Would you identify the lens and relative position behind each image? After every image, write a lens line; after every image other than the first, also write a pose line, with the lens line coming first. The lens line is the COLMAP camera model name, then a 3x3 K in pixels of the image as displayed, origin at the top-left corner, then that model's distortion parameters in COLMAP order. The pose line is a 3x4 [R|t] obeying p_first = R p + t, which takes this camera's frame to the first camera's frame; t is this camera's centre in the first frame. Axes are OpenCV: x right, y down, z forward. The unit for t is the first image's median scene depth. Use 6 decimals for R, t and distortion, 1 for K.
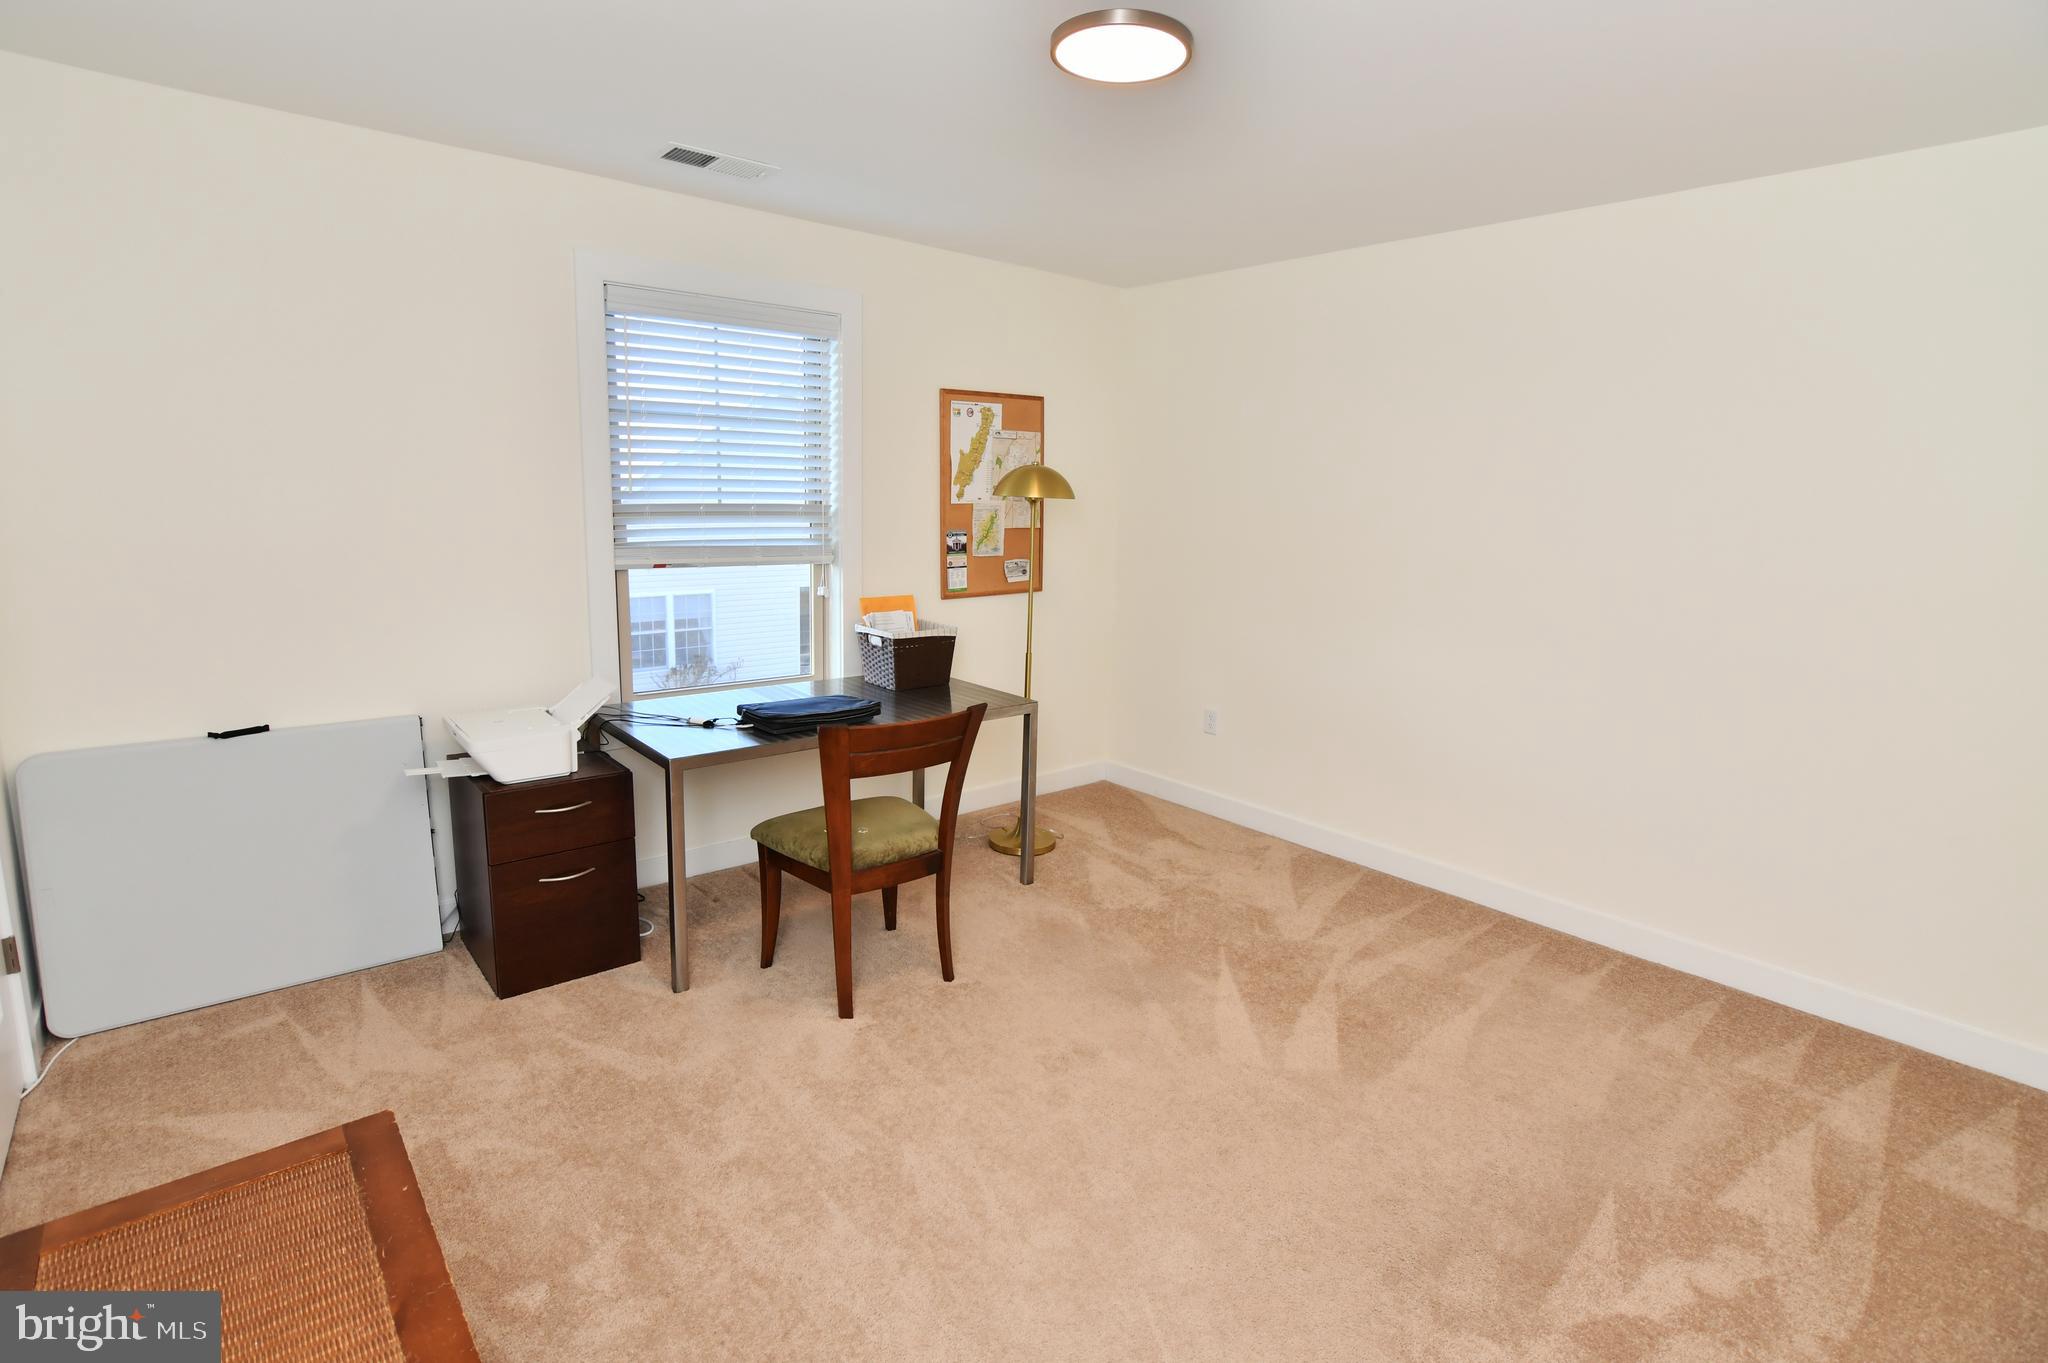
lens RADIAL K [[1005.4, 0, 1022.9], [0, 1005.4, 676.4], [0, 0, 1]] dist [-0.028572, 0.008208]
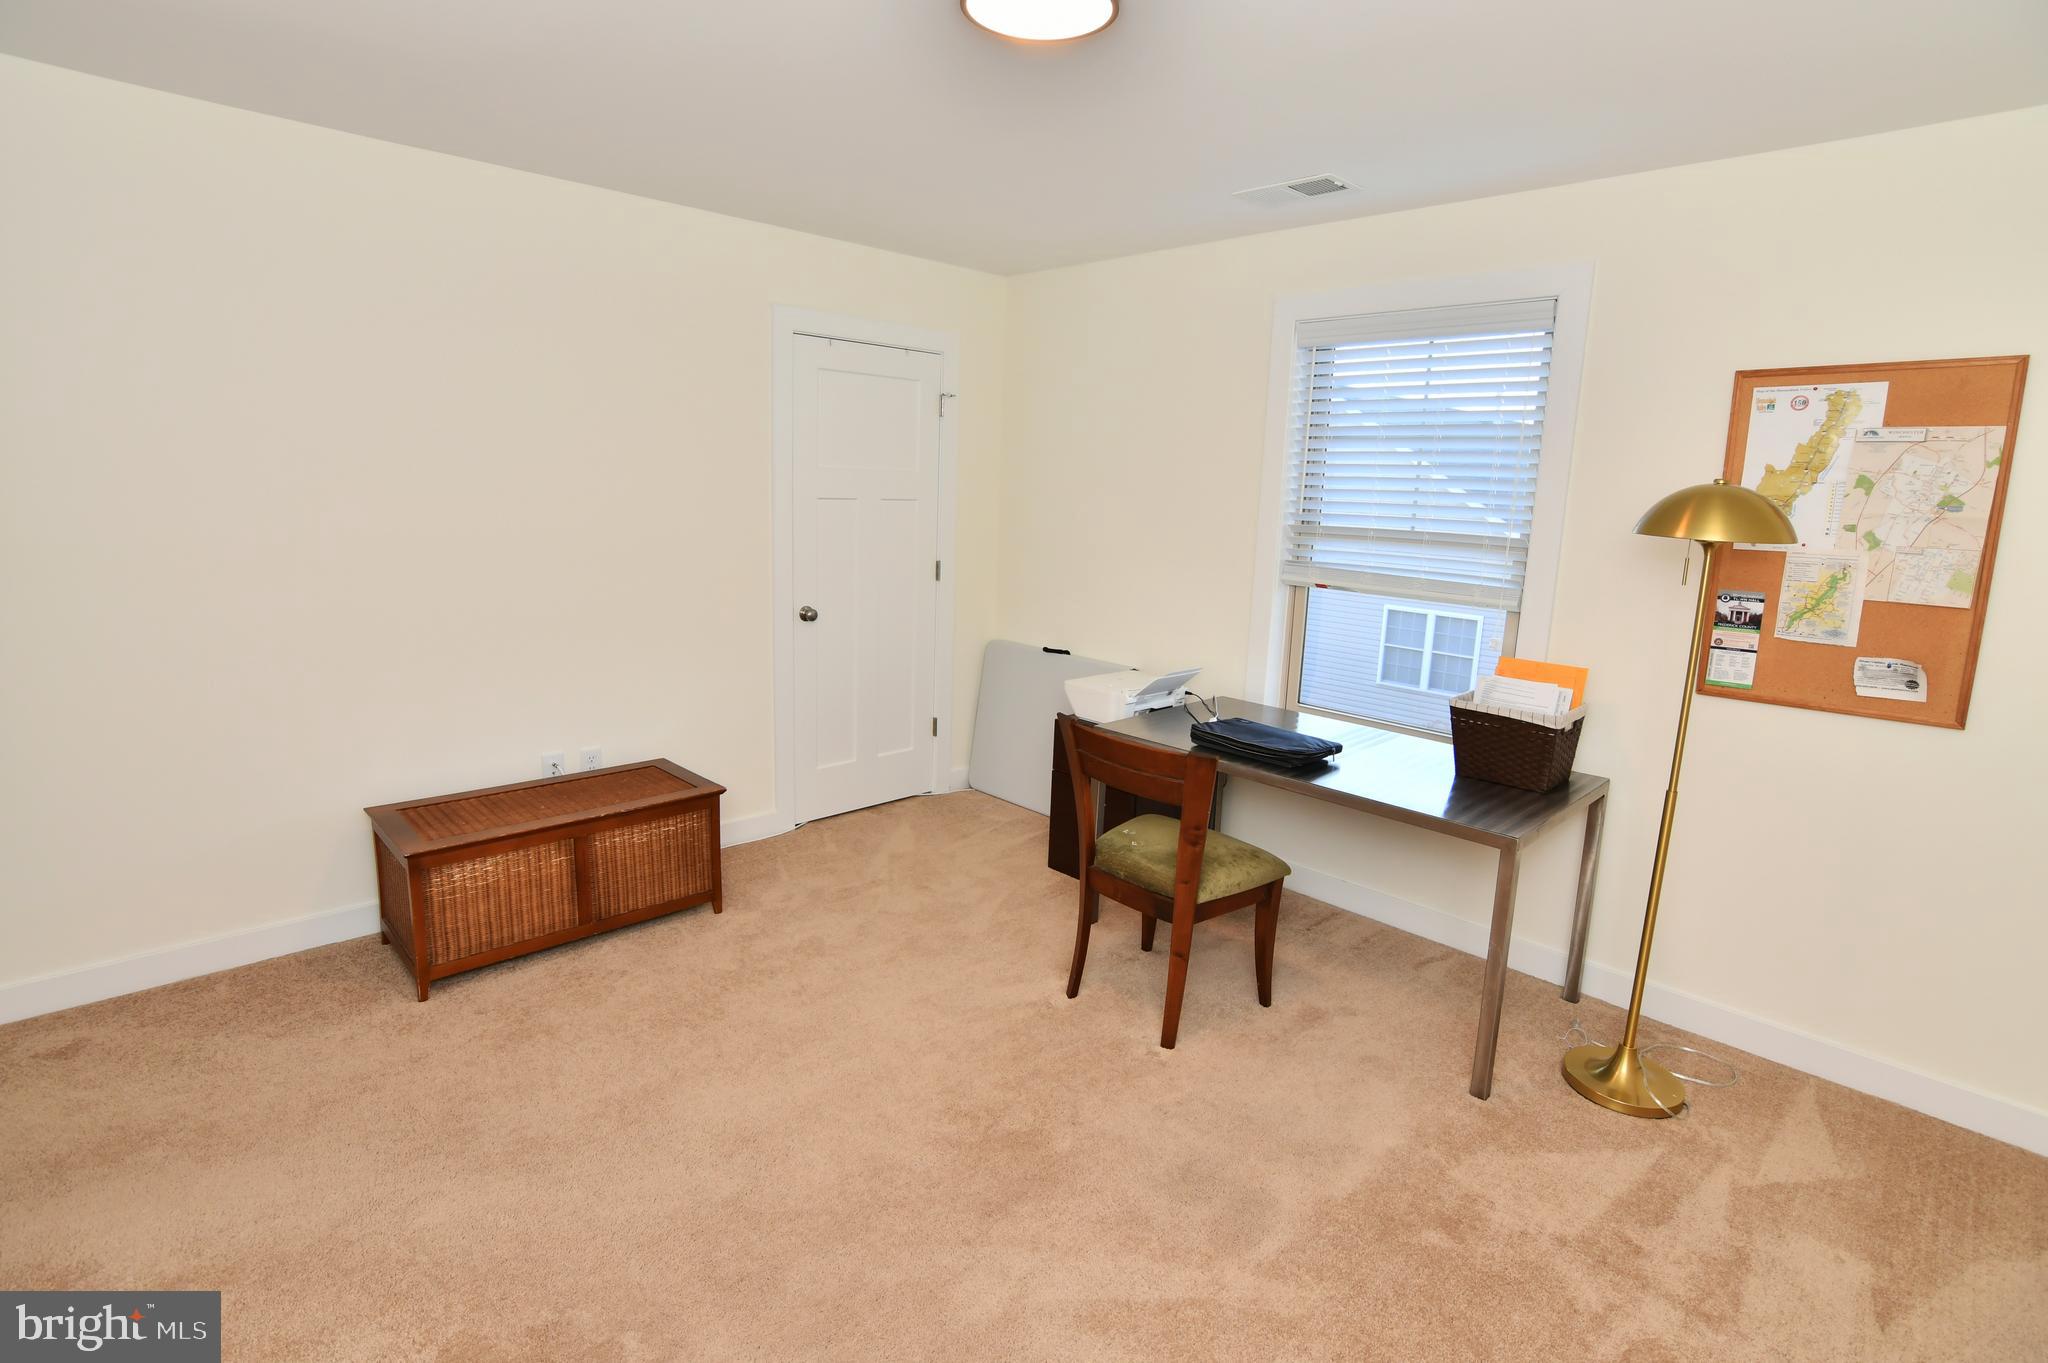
lens RADIAL K [[1005.4, 0, 1024.5], [0, 1005.4, 674.3], [0, 0, 1]] dist [-0.028572, 0.008208]
pose [[0.062857, 0.167291, -0.983902, 0.531371], [-0.215471, 0.964876, 0.150291, -0.091998], [0.974485, 0.202555, 0.096695, 0.510880]]
